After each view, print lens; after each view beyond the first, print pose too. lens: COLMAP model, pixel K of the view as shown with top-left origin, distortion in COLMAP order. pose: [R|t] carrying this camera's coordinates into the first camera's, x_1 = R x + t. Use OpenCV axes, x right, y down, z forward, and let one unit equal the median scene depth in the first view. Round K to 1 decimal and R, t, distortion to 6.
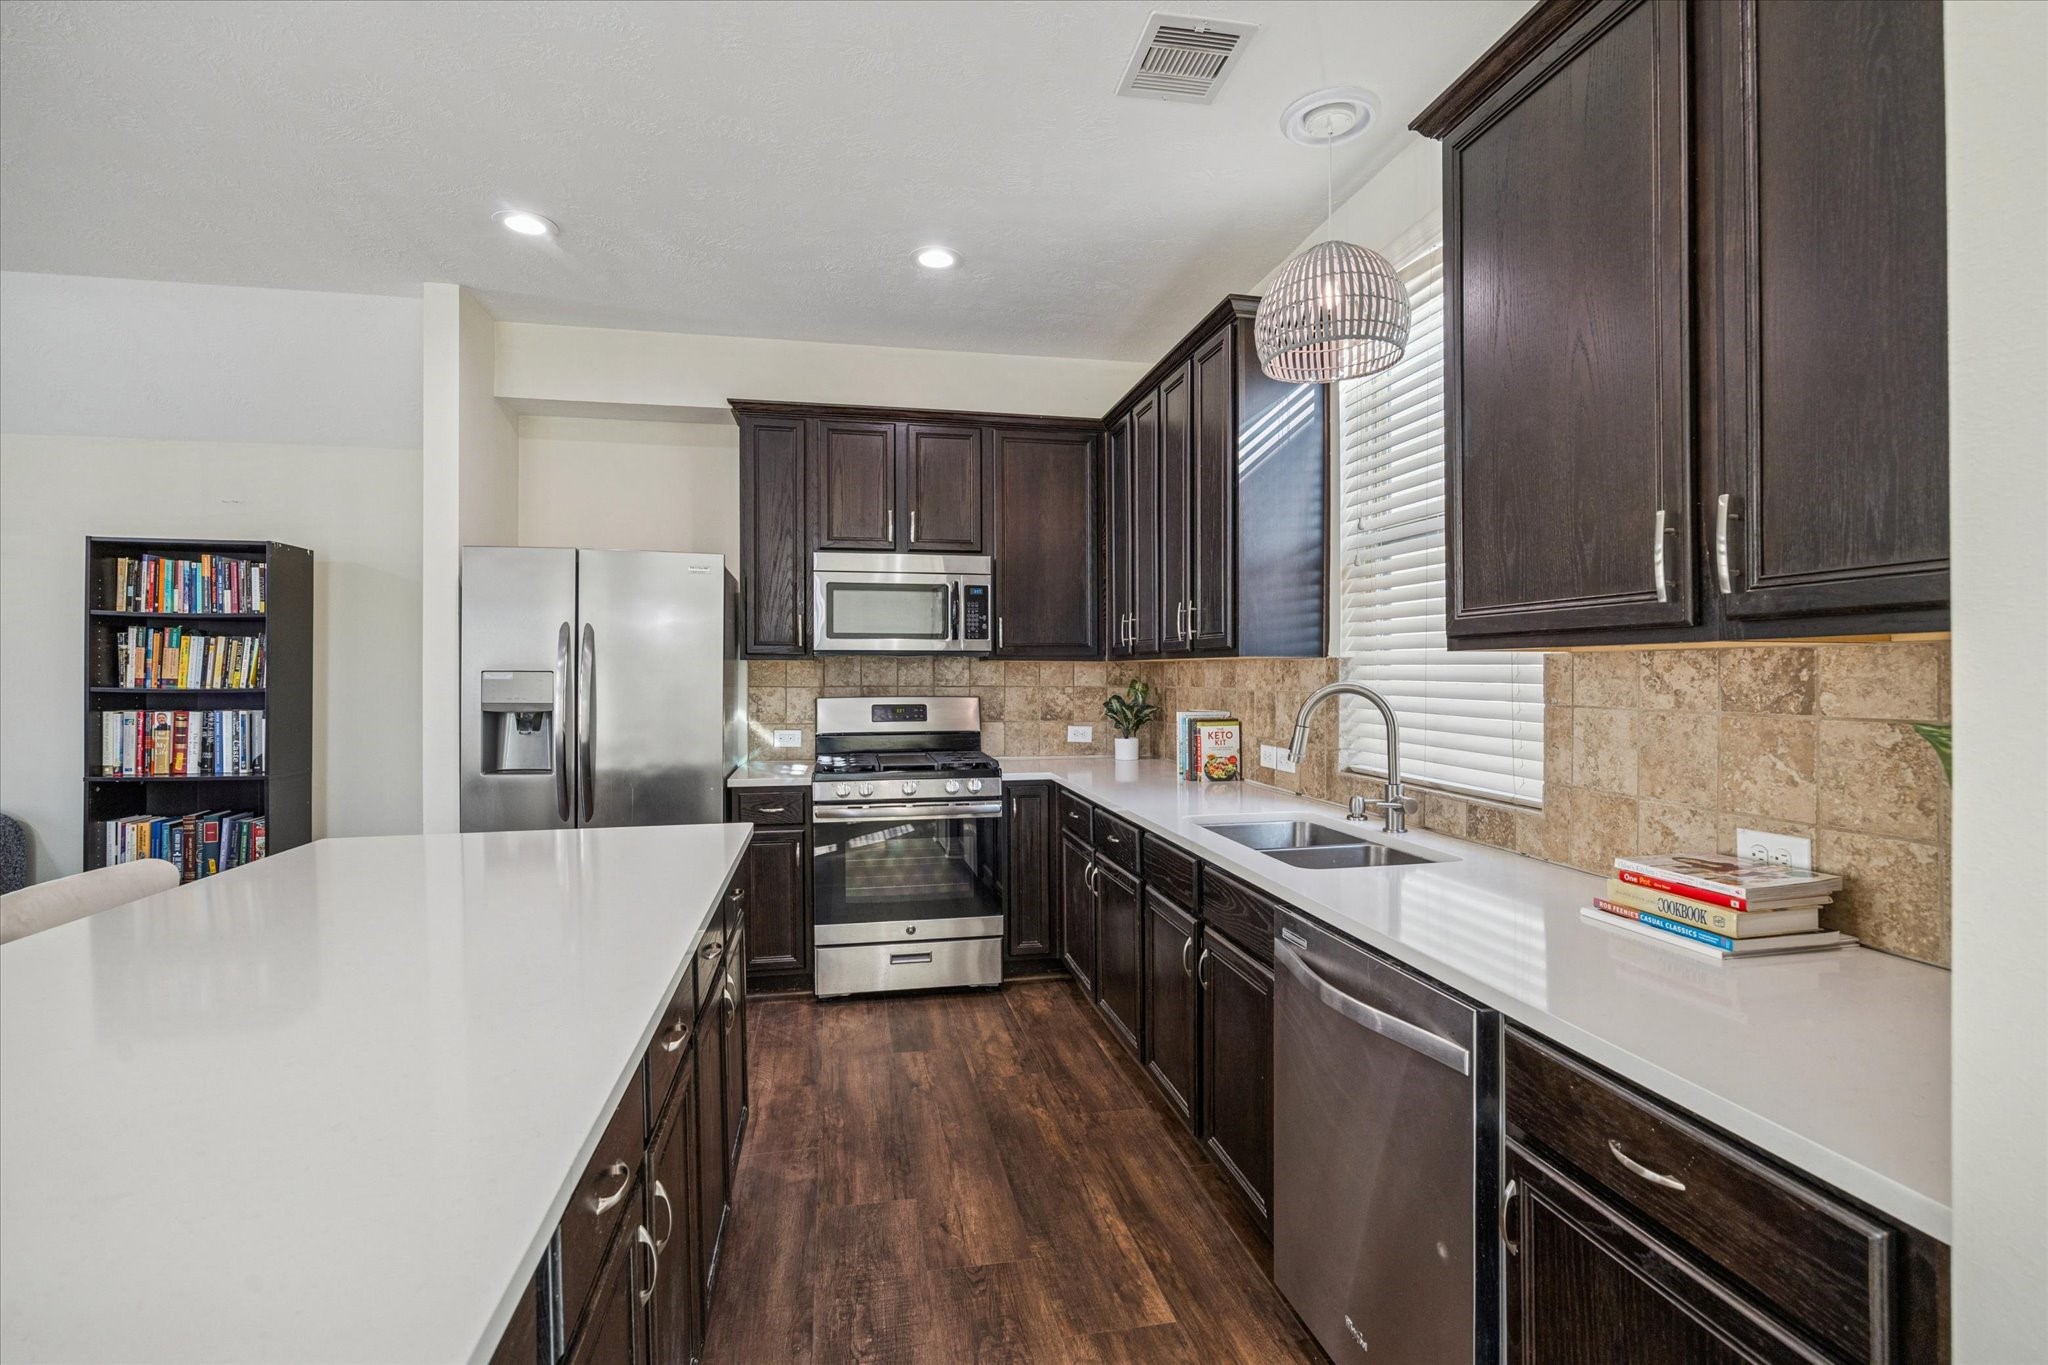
lens RADIAL K [[925.3, 0, 1022.3], [0, 925.3, 681.0], [0, 0, 1]] dist [-0.025514, 0.000931]
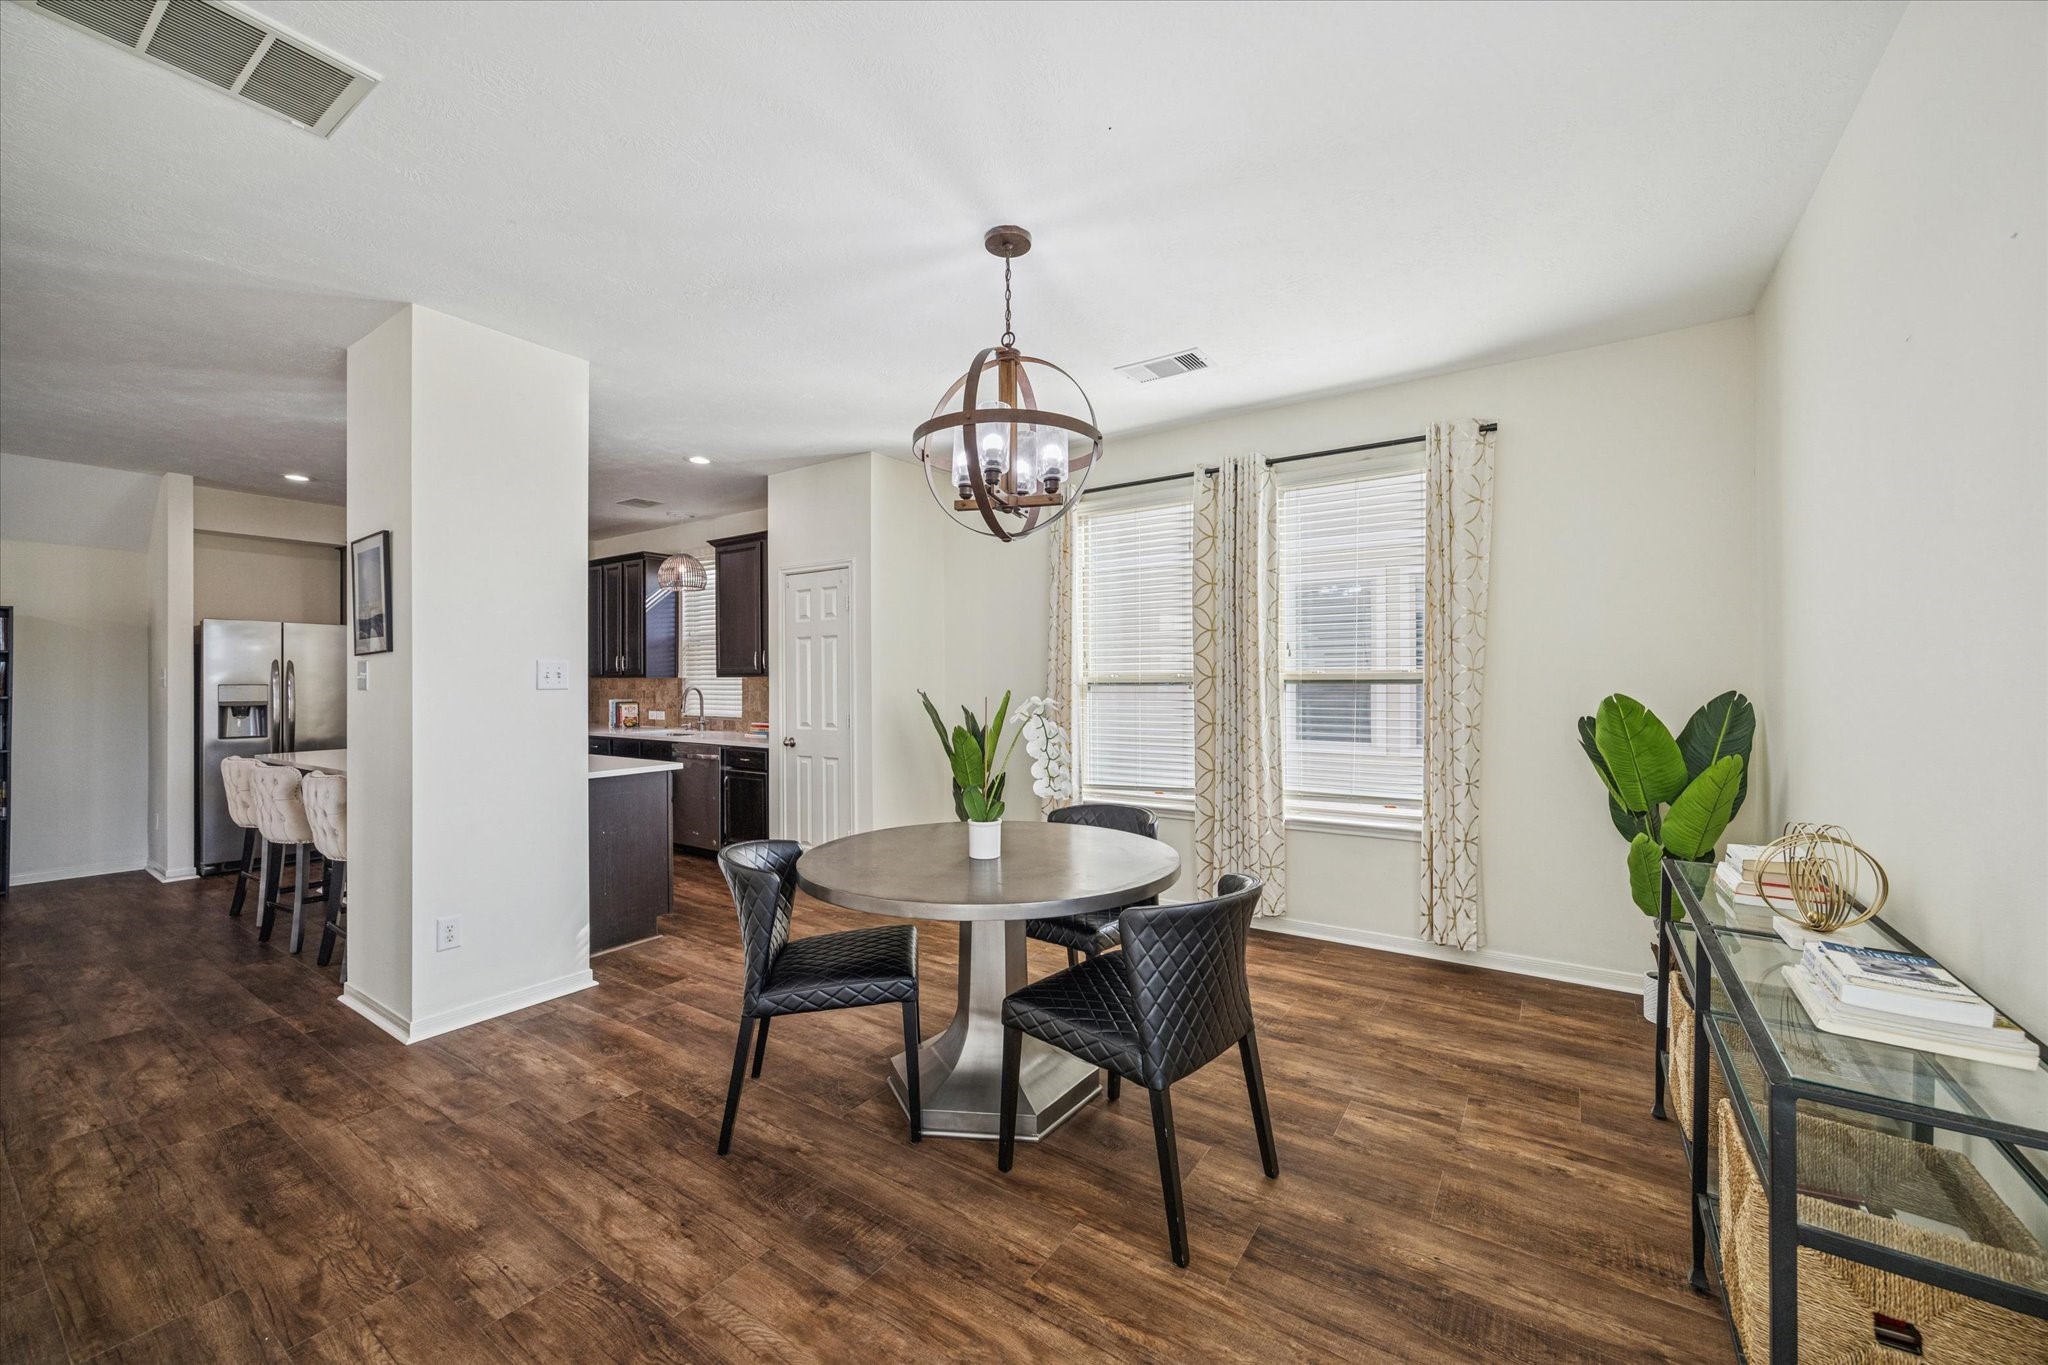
lens RADIAL K [[778.8, 0, 1028.1], [0, 778.8, 684.0], [0, 0, 1]] dist [-0.001522, -0.000165]
pose [[0.703369, -0.006449, 0.710795, -0.534553], [0.010519, 0.999944, -0.001337, 0.007116], [-0.710747, 0.008417, 0.703398, -1.264355]]
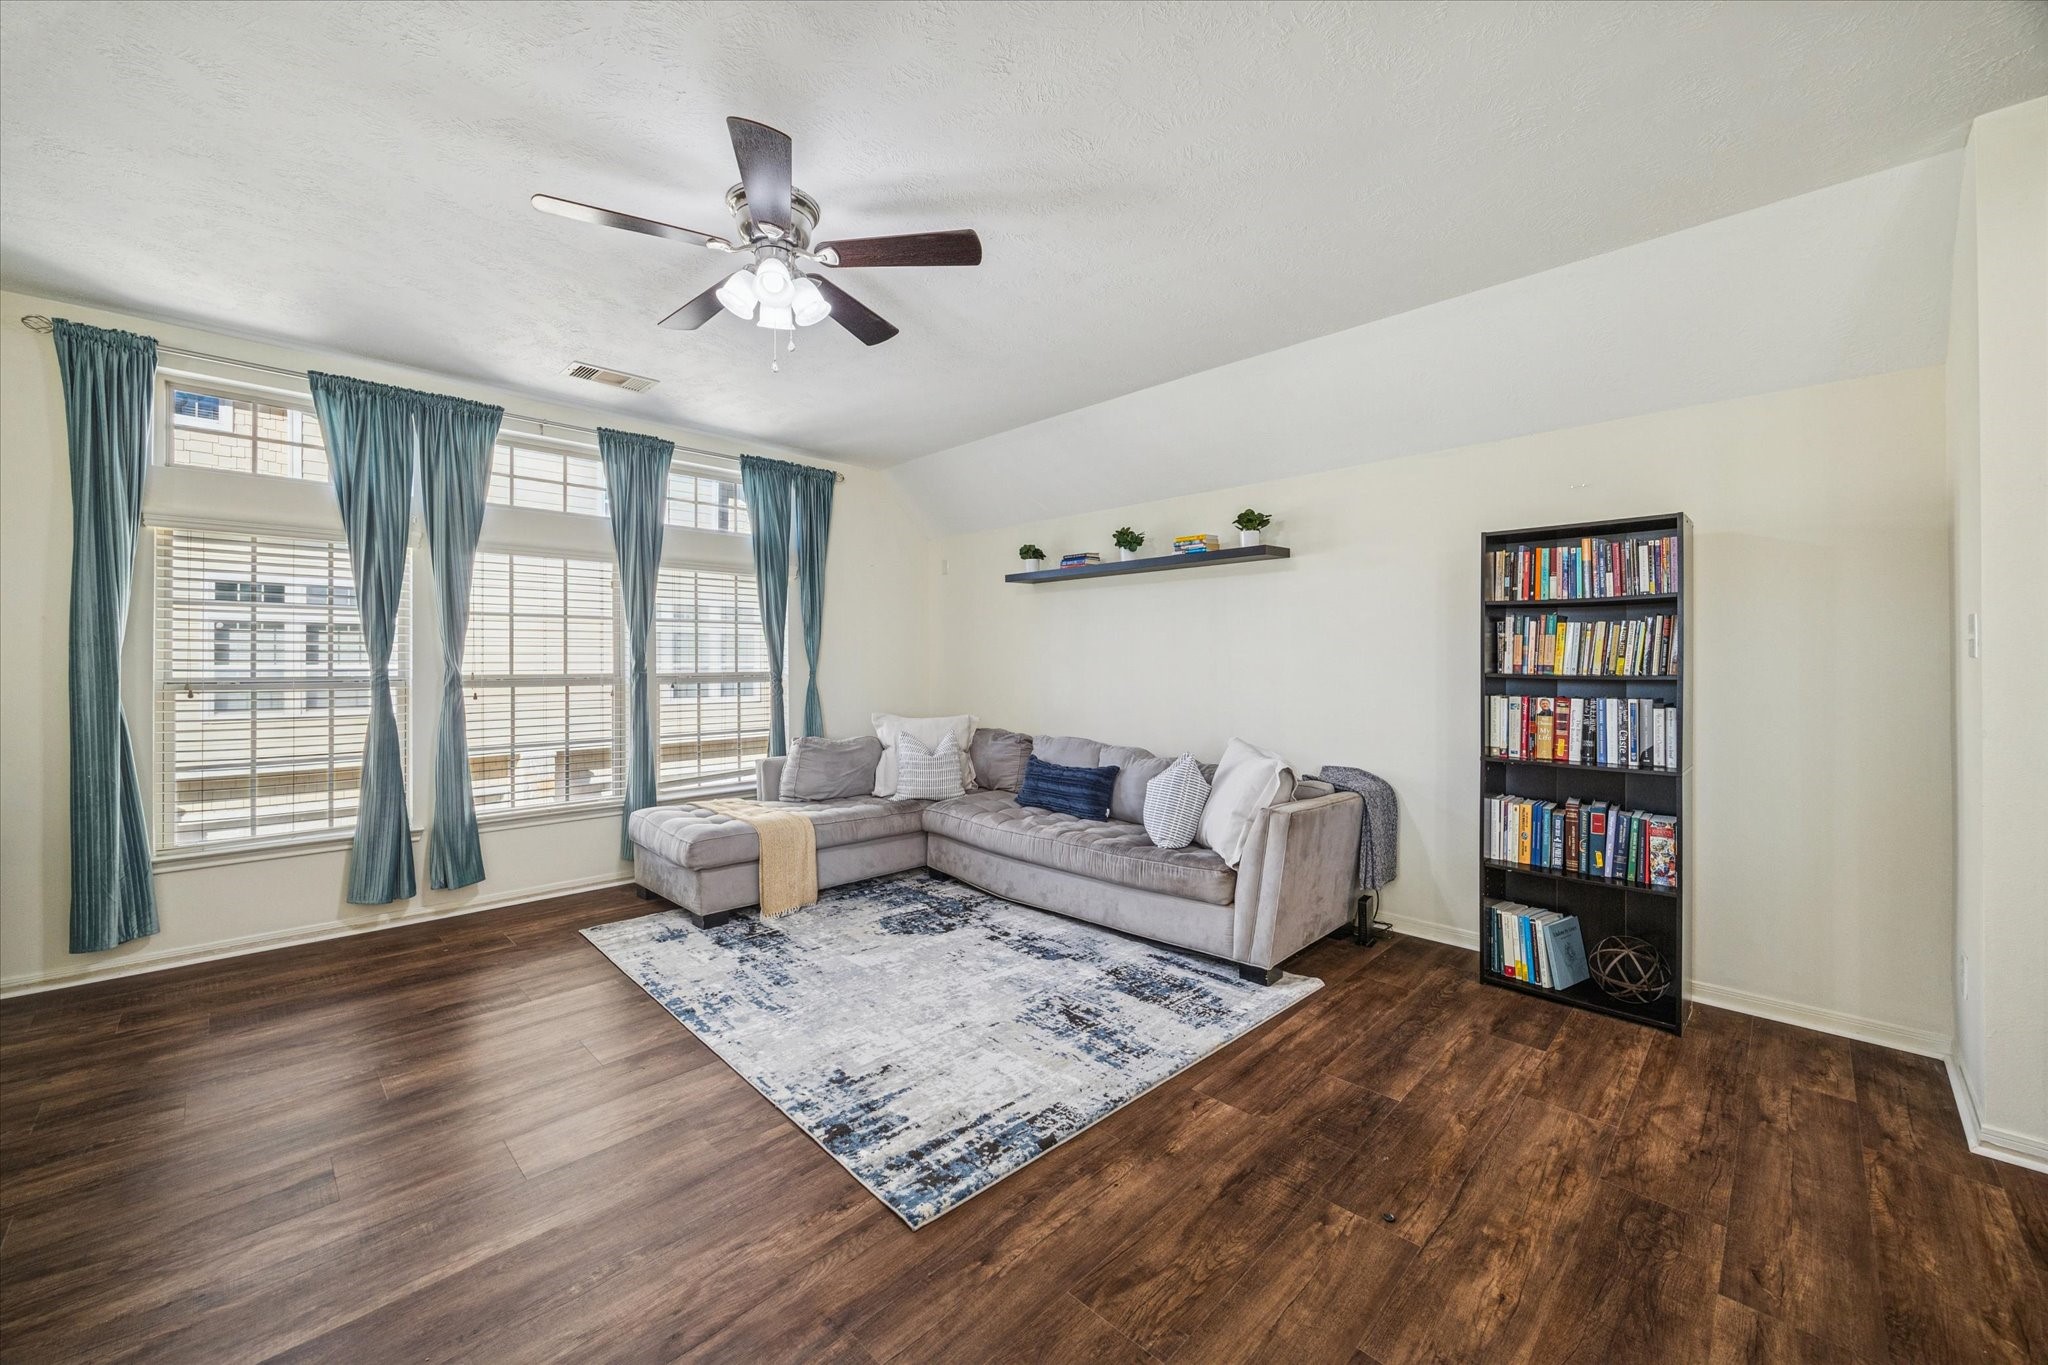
lens RADIAL K [[778.8, 0, 1028.0], [0, 778.8, 658.8], [0, 0, 1]] dist [-0.001522, -0.000165]
pose [[0.559148, -0.008073, -0.829028, -0.559291], [-0.004079, 0.999914, -0.012488, 0.003925], [0.829058, 0.010365, 0.559067, 0.031933]]
